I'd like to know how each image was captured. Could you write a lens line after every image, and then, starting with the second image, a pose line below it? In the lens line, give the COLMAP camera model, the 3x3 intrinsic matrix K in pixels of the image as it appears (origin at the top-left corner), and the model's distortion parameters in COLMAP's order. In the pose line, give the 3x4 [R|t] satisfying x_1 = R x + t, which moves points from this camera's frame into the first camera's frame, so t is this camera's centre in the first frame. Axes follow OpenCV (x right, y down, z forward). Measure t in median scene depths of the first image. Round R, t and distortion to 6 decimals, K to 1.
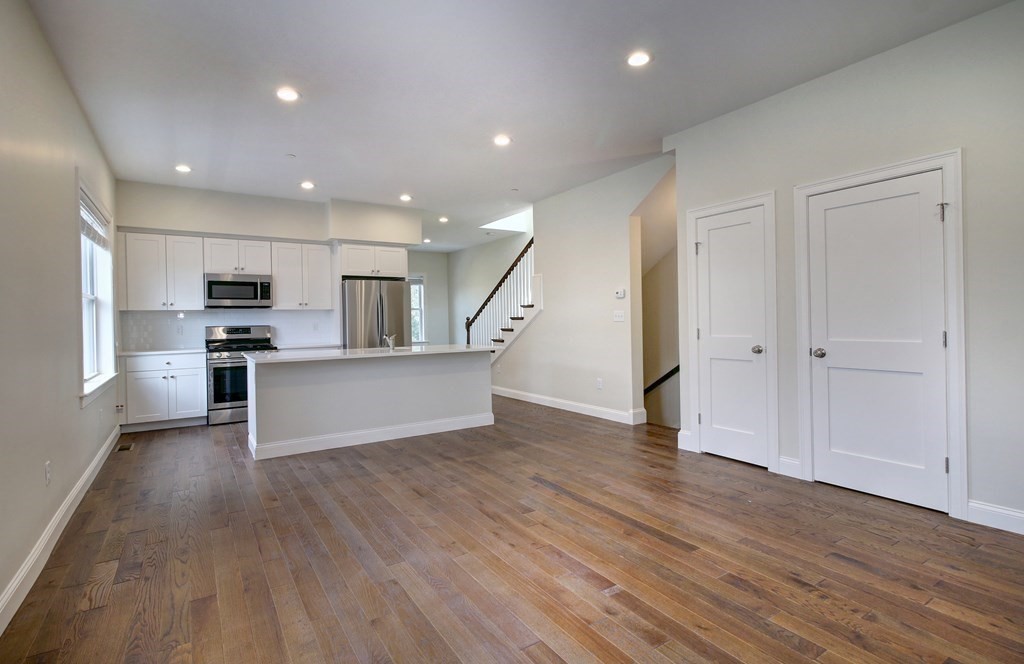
lens RADIAL K [[485.8, 0, 508.8], [0, 485.8, 320.2], [0, 0, 1]] dist [-0.000154, 0.000088]
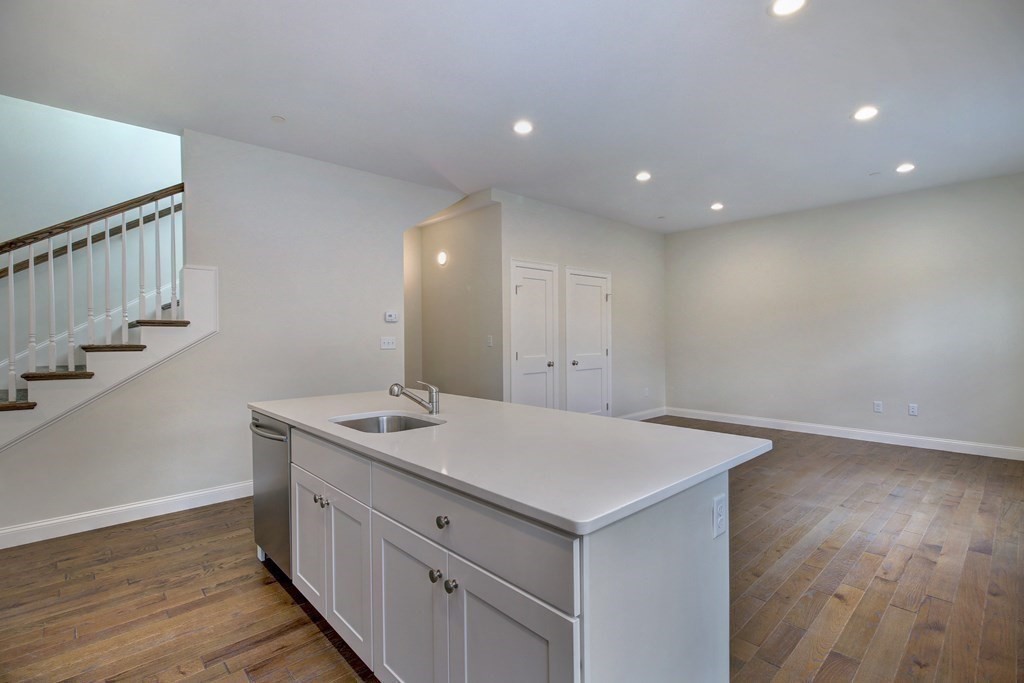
lens RADIAL K [[469.9, 0, 512.0], [0, 469.9, 341.5], [0, 0, 1]] dist [0.000856, 0.000049]
pose [[-0.159612, 0.010372, 0.987125, -0.655908], [0.018081, 0.999808, -0.007582, -0.001122], [-0.987014, 0.016638, -0.159769, 0.951190]]
